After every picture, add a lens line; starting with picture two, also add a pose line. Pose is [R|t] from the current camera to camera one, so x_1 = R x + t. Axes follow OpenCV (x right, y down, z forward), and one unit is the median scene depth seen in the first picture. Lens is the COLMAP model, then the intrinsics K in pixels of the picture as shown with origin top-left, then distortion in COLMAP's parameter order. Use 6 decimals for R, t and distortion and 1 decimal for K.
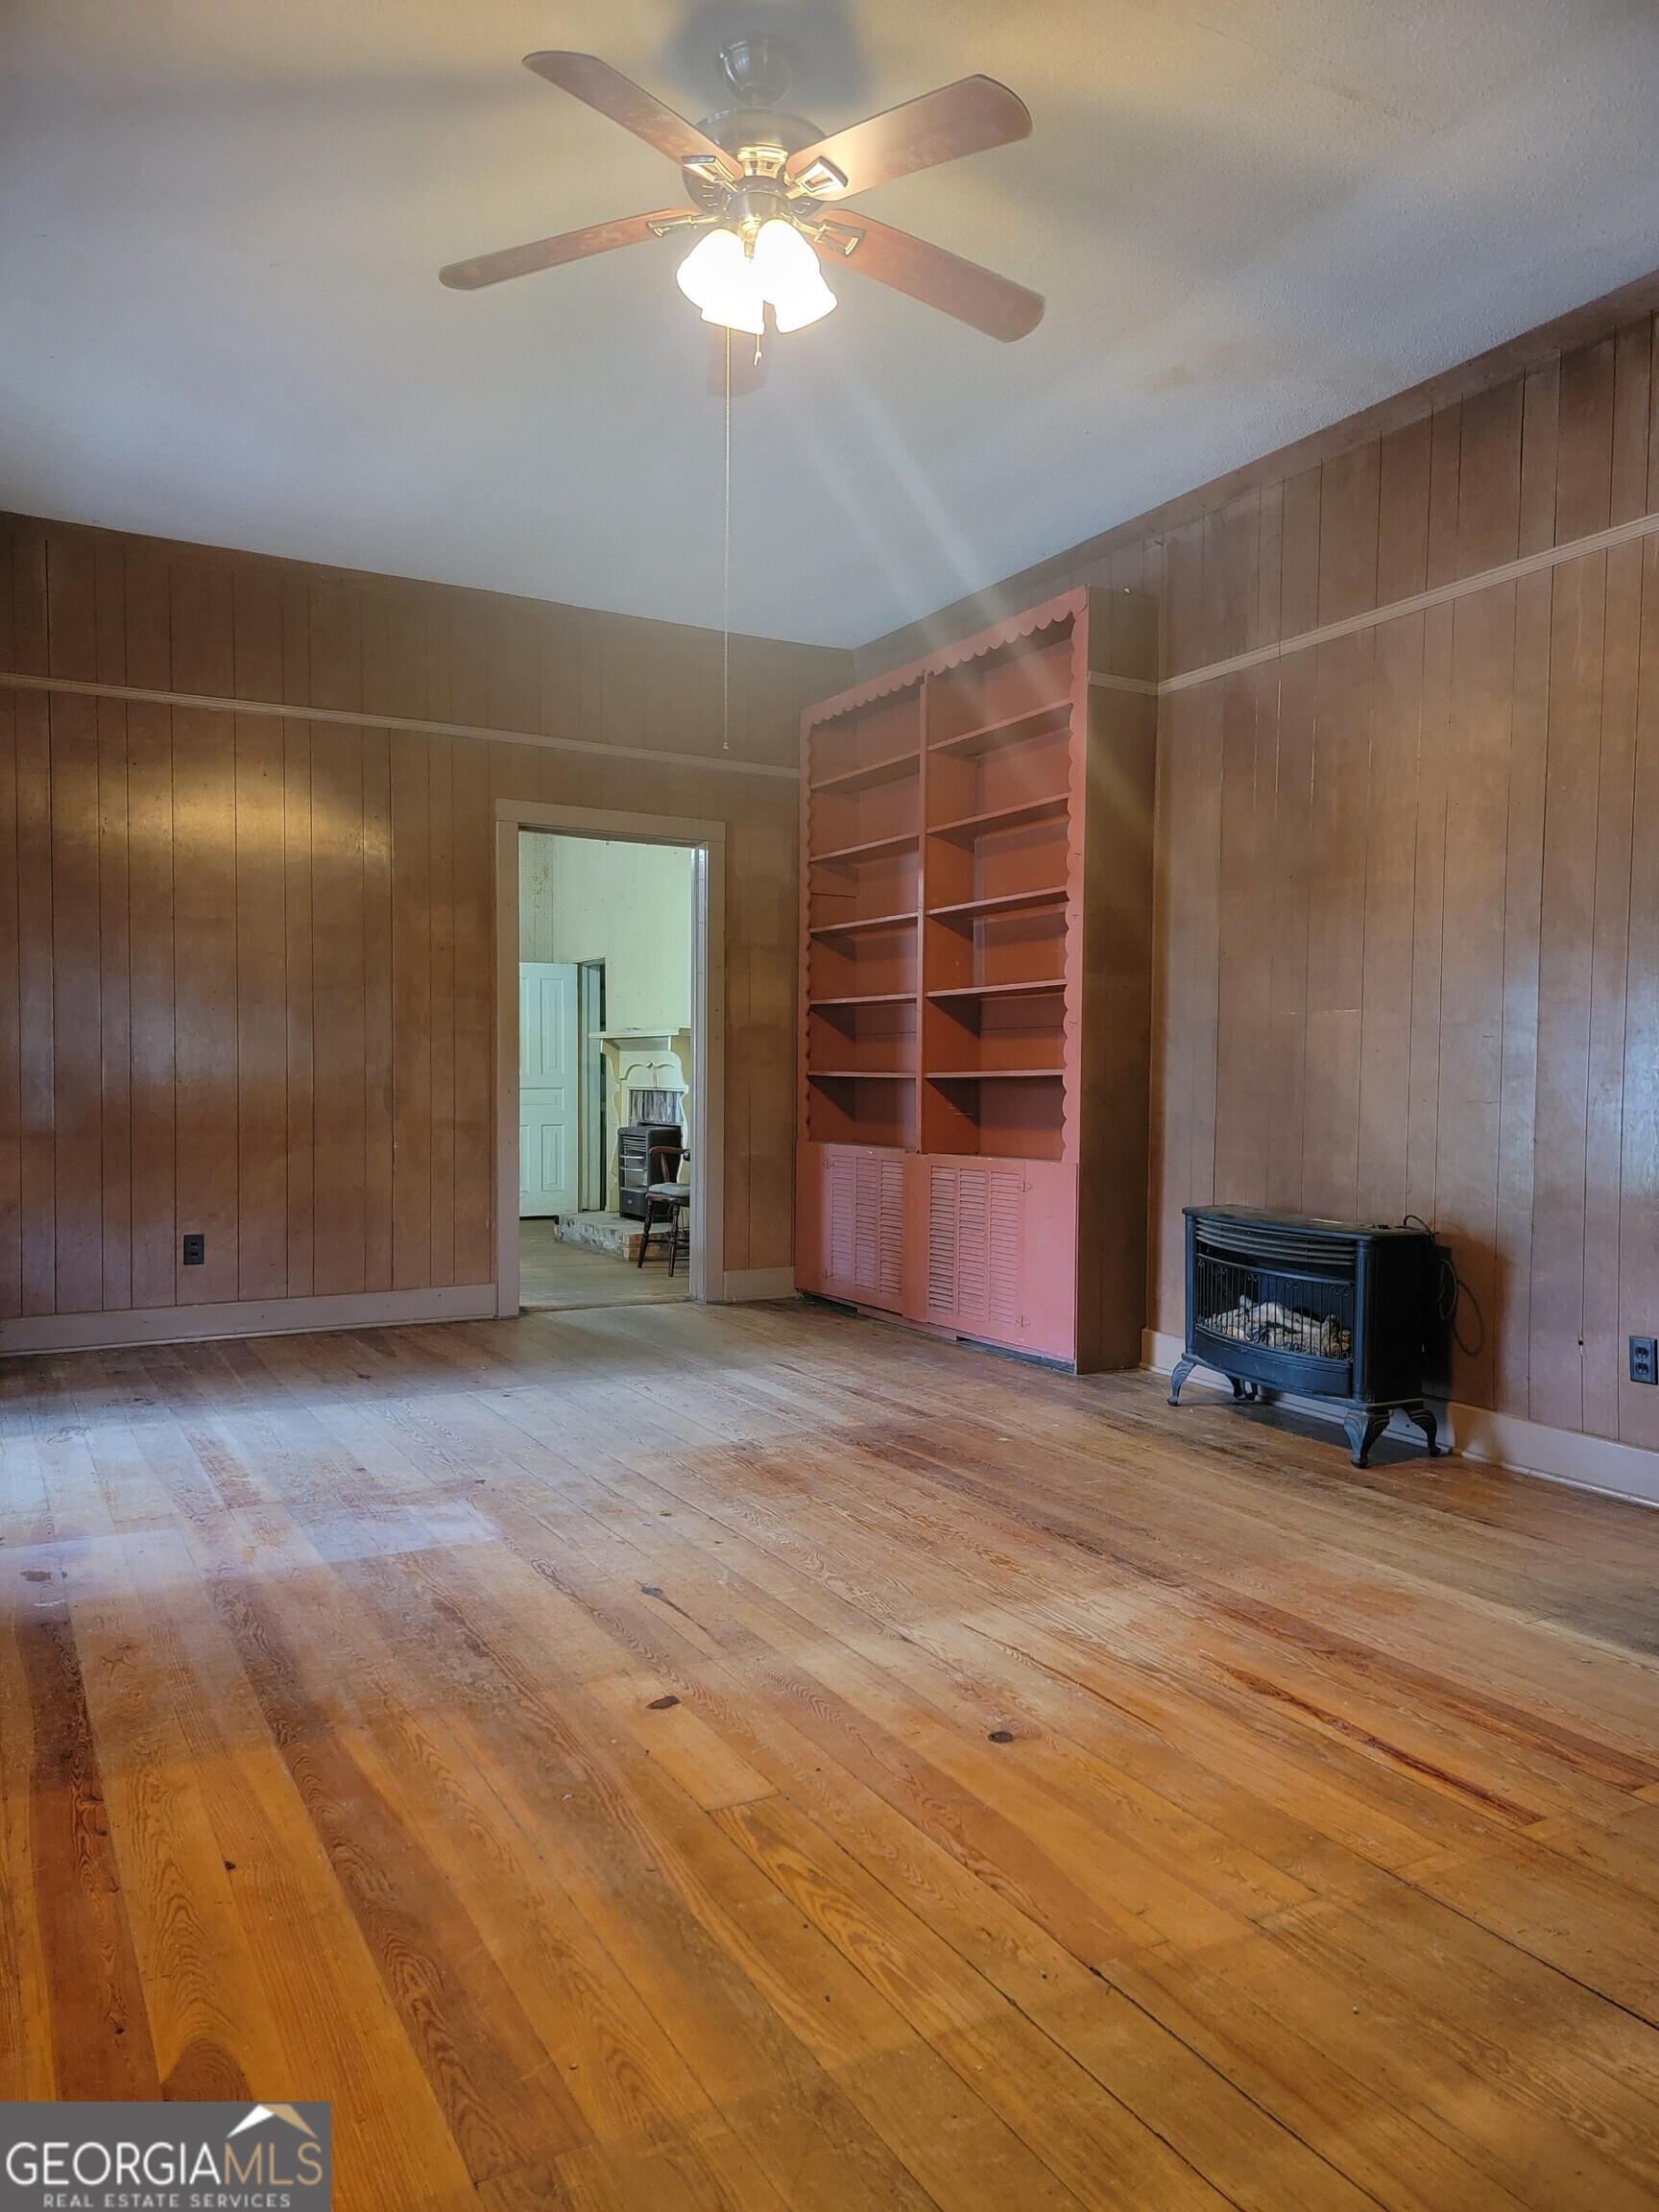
lens RADIAL K [[1516.7, 0, 831.0], [0, 1516.7, 1103.5], [0, 0, 1]] dist [0.076438, -0.055926]
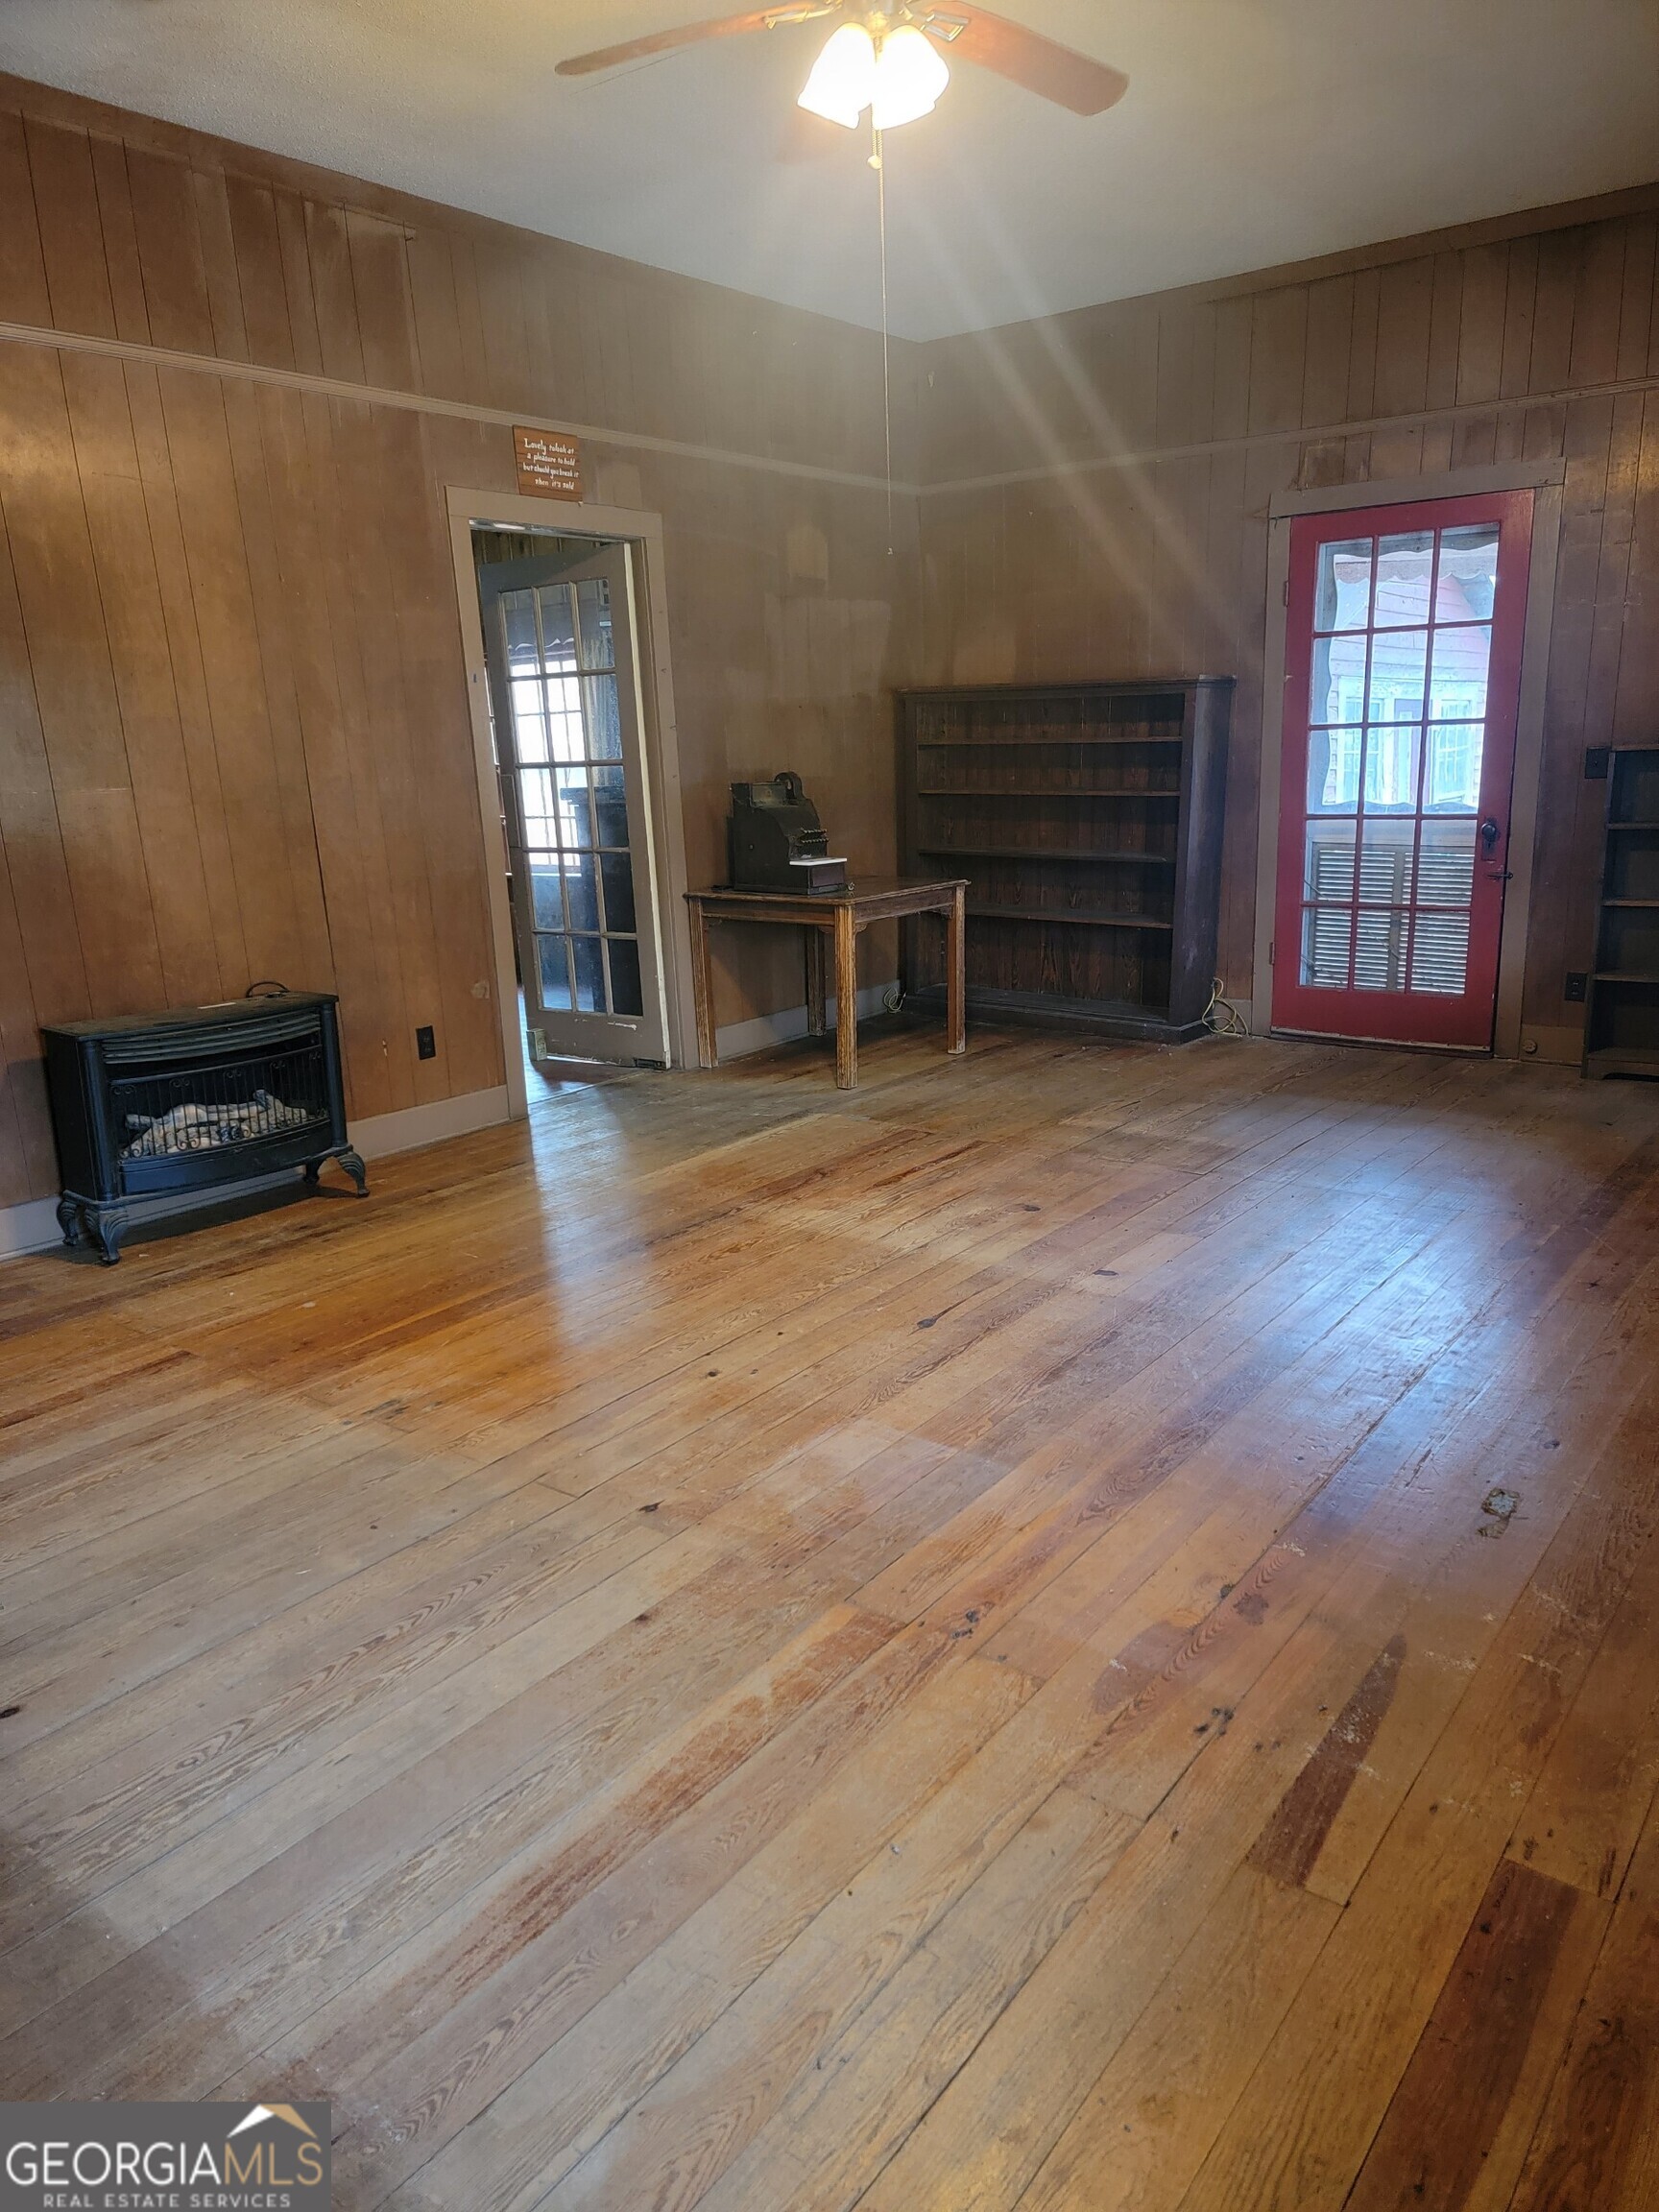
lens RADIAL K [[1516.7, 0, 827.3], [0, 1516.7, 1109.5], [0, 0, 1]] dist [0.076438, -0.055926]
pose [[-0.395996, -0.207557, 0.894487, -1.027171], [0.054552, 0.967081, 0.248552, -0.117158], [-0.916630, 0.147222, -0.371638, 1.406679]]
